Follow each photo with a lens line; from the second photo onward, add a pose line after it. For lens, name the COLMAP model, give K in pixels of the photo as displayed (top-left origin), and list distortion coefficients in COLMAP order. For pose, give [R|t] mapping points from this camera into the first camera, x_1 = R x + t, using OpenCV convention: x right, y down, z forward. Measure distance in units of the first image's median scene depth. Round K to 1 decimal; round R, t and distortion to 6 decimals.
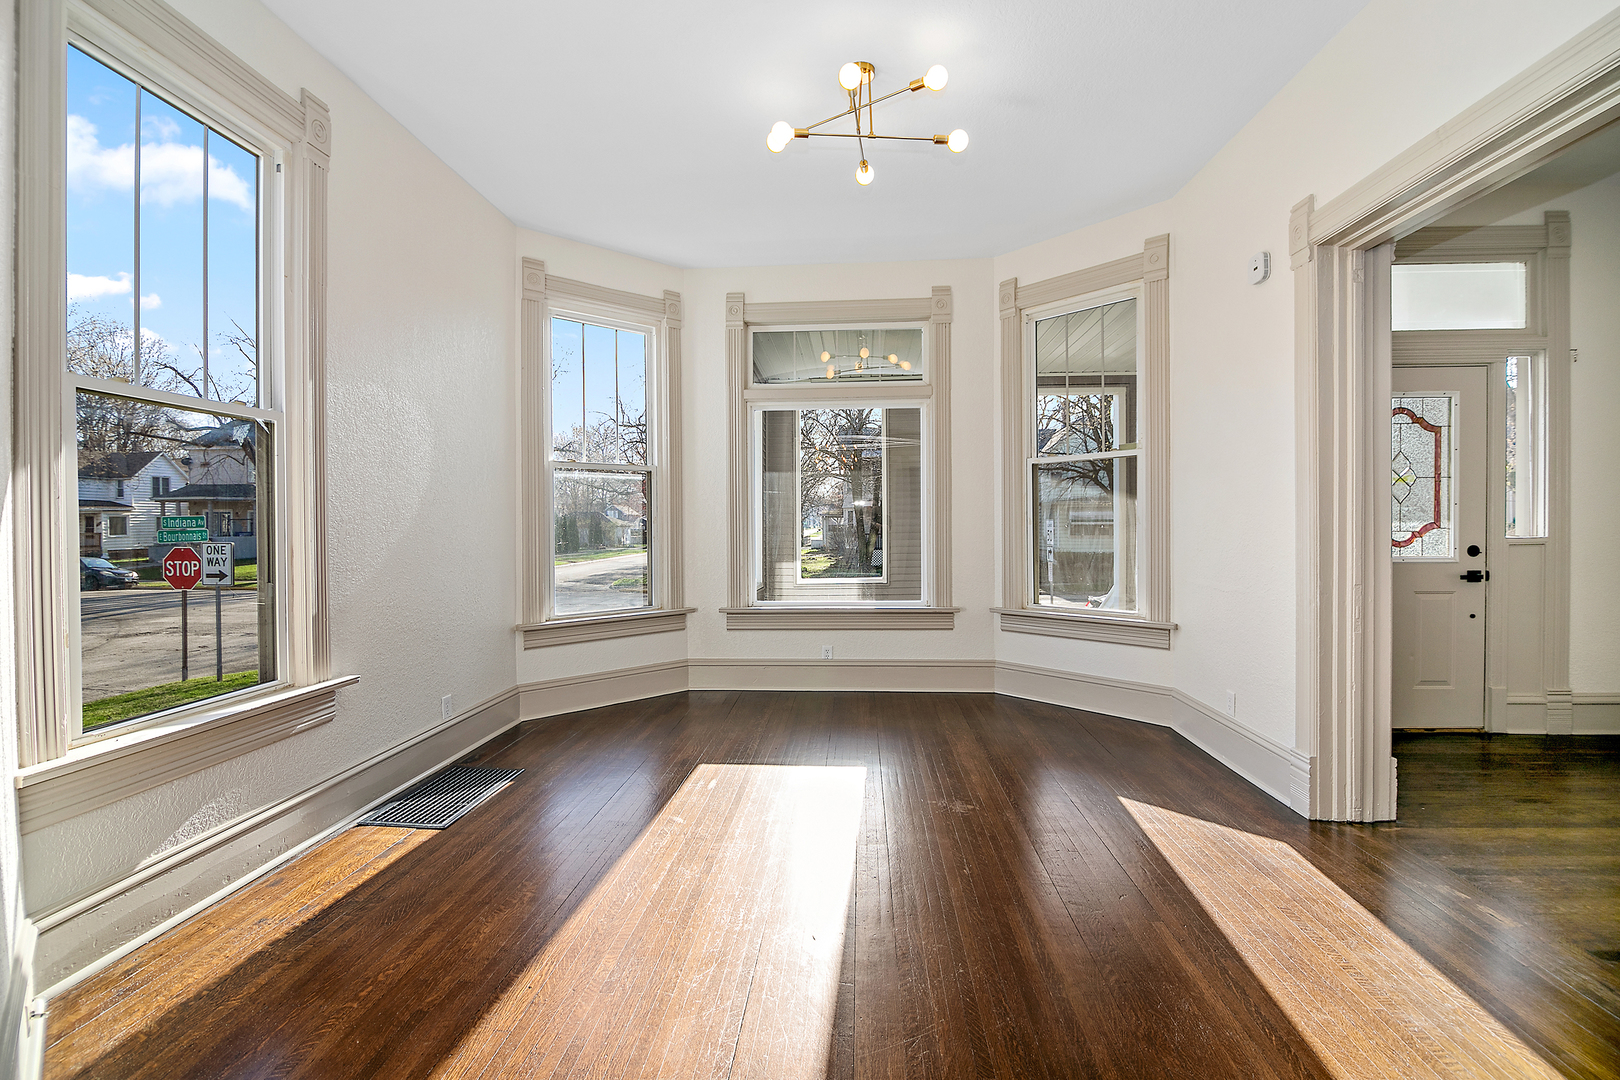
lens RADIAL K [[726.9, 0, 799.3], [0, 726.9, 523.9], [0, 0, 1]] dist [0.000750, -0.008538]
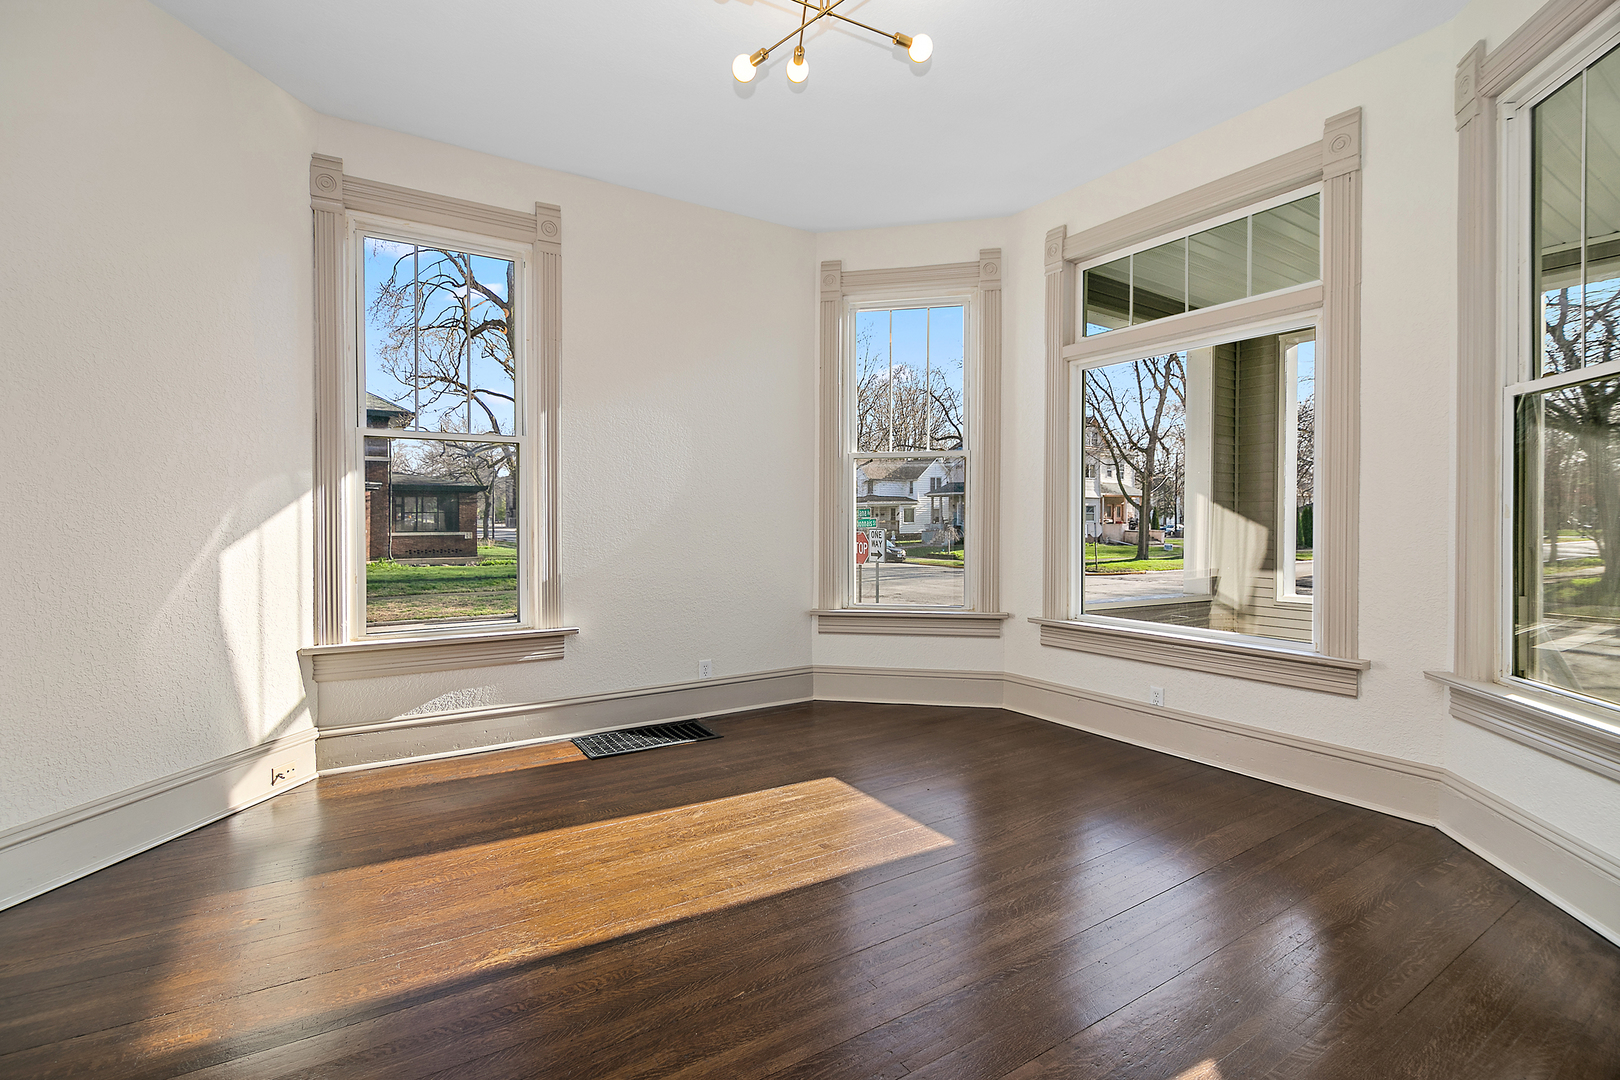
lens RADIAL K [[764.1, 0, 886.7], [0, 764.1, 524.9], [0, 0, 1]] dist [-0.000107, -0.008996]
pose [[0.605742, 0.013018, -0.795554, 0.480809], [-0.001980, 0.999888, 0.014854, -0.002034], [0.795658, -0.007422, 0.605700, 0.341491]]
